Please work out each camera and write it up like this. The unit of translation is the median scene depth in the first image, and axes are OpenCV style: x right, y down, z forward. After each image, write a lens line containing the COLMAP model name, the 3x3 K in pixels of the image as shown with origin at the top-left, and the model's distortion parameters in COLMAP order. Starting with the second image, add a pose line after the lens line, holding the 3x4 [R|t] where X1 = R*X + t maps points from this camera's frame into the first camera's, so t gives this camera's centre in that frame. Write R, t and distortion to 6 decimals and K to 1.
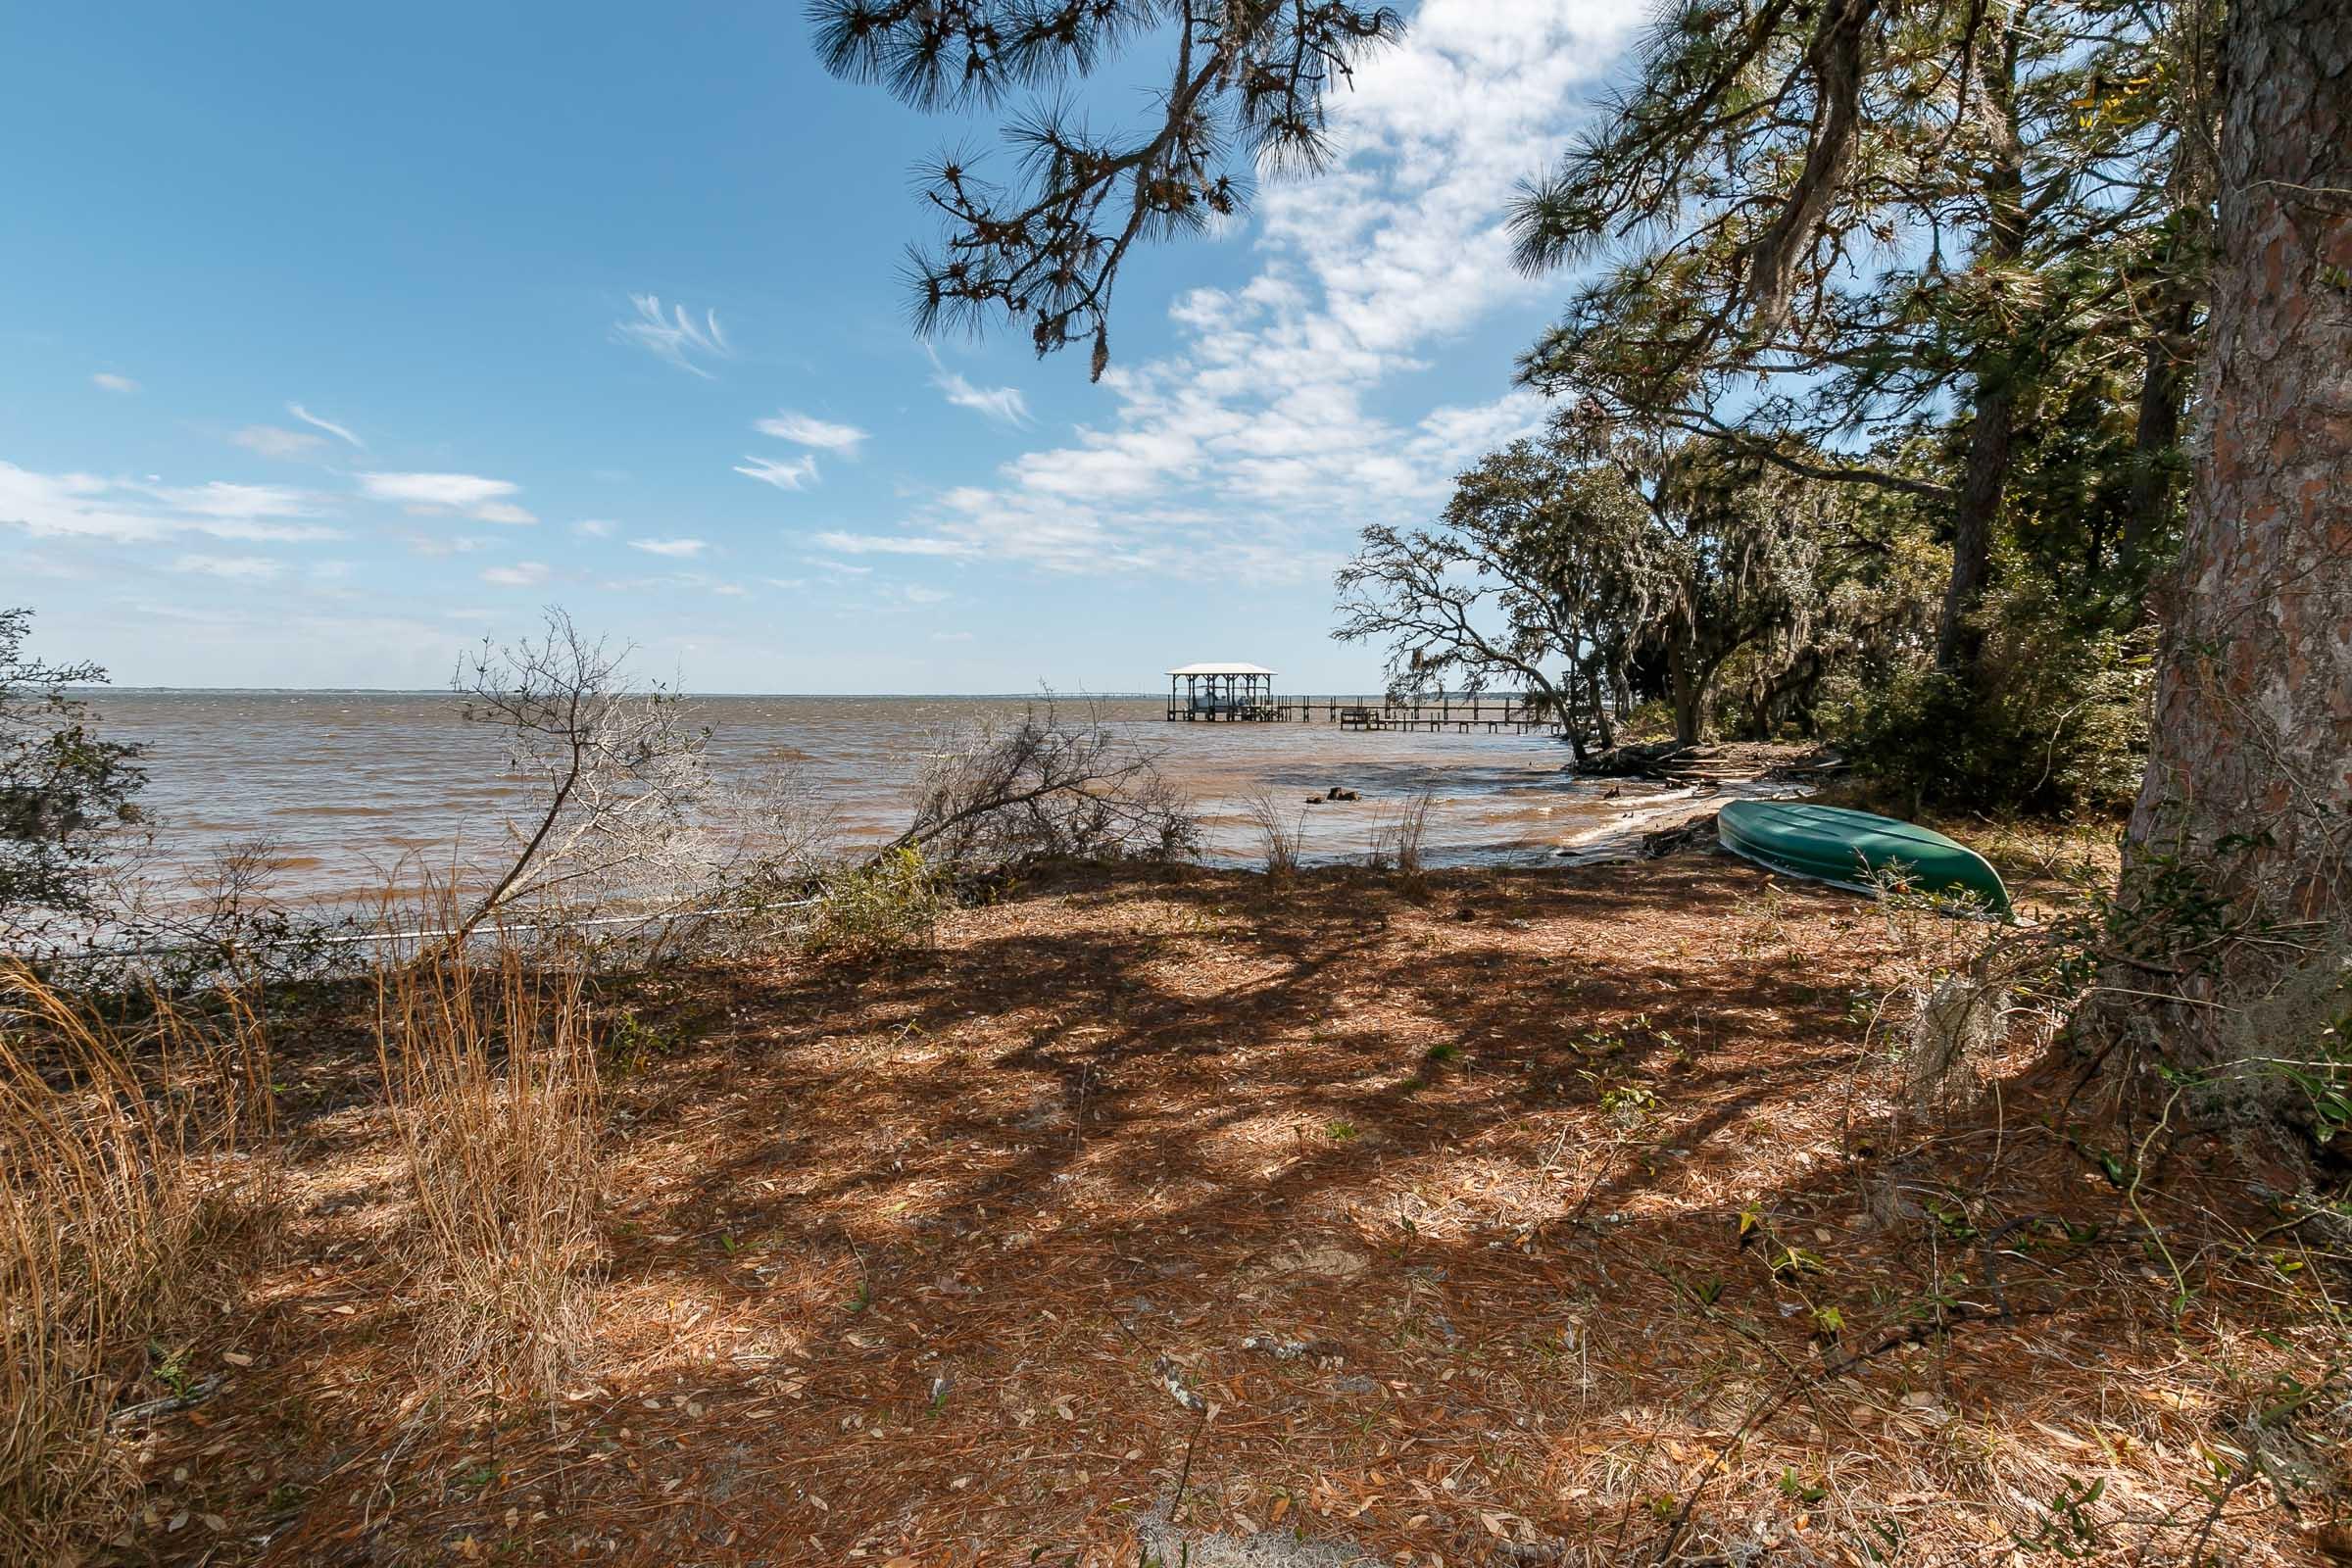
lens RADIAL K [[1086.0, 0, 1176.0], [0, 1086.0, 784.0], [0, 0, 1]] dist [0.016179, -0.000365]
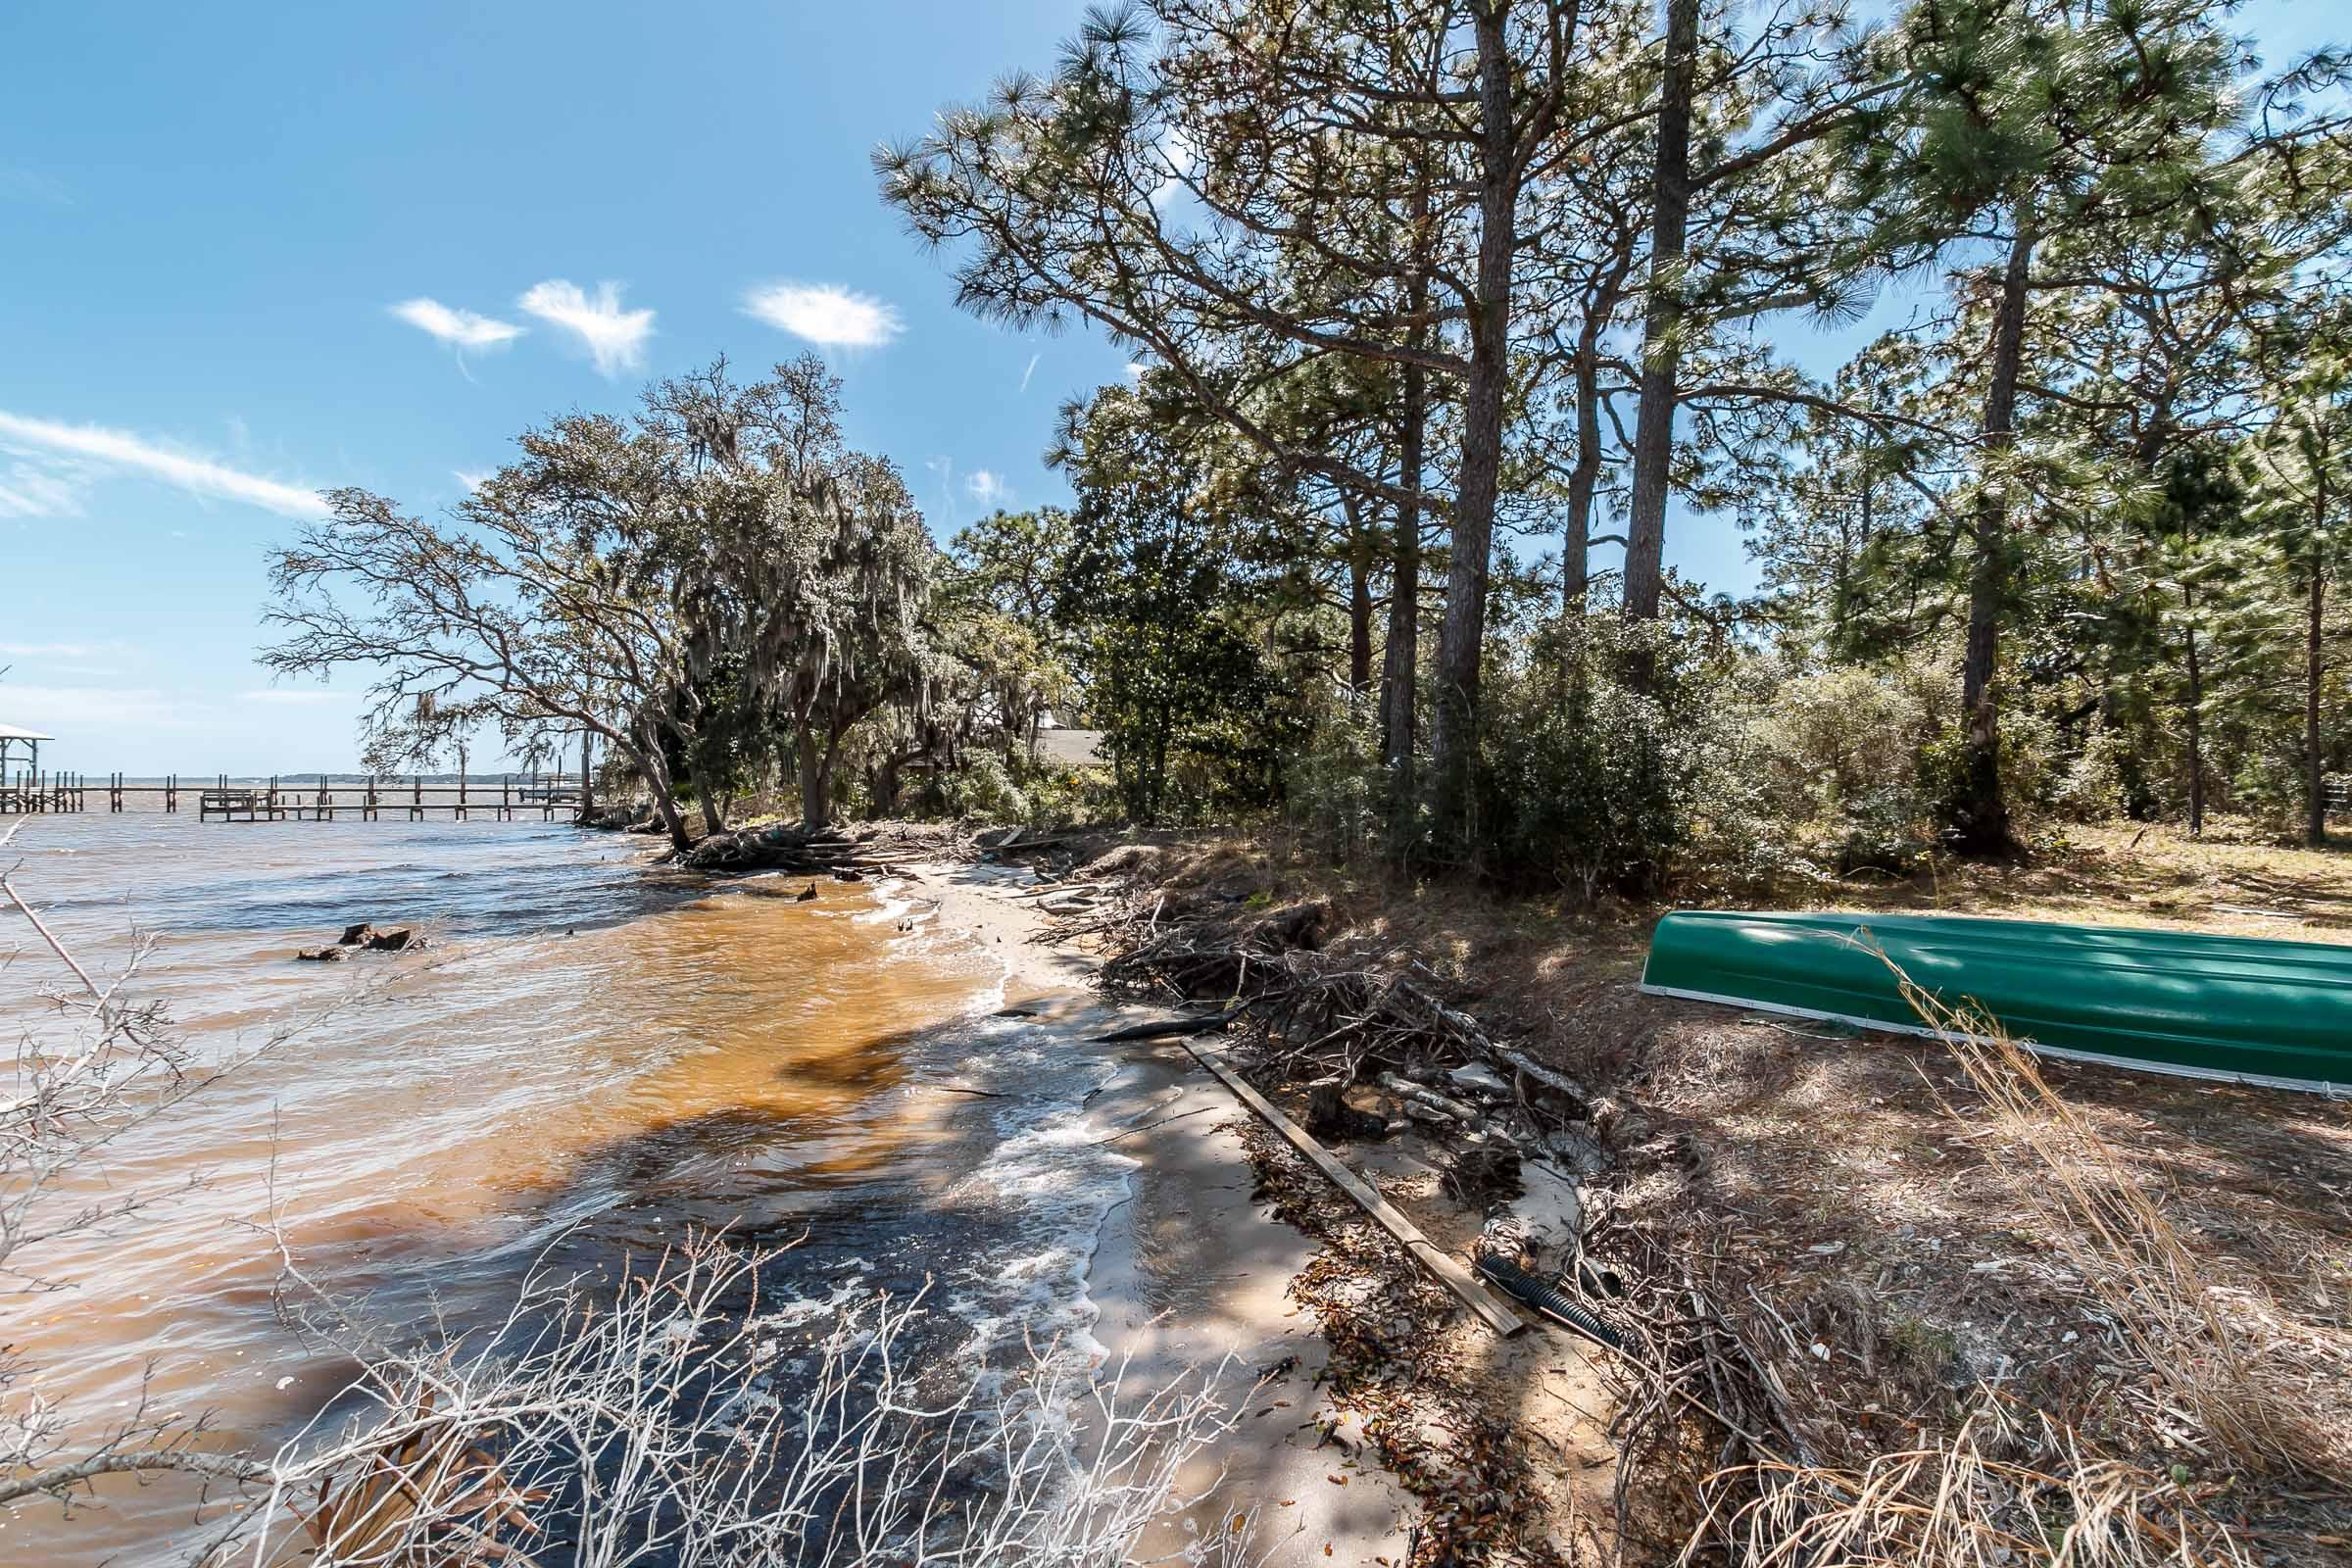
lens RADIAL K [[1086.0, 0, 1176.0], [0, 1086.0, 784.0], [0, 0, 1]] dist [0.016179, -0.000365]
pose [[0.626226, 0.005314, 0.779624, -0.010669], [0.055416, 0.997144, -0.051309, -0.010230], [-0.777670, 0.075335, 0.624143, 0.236621]]
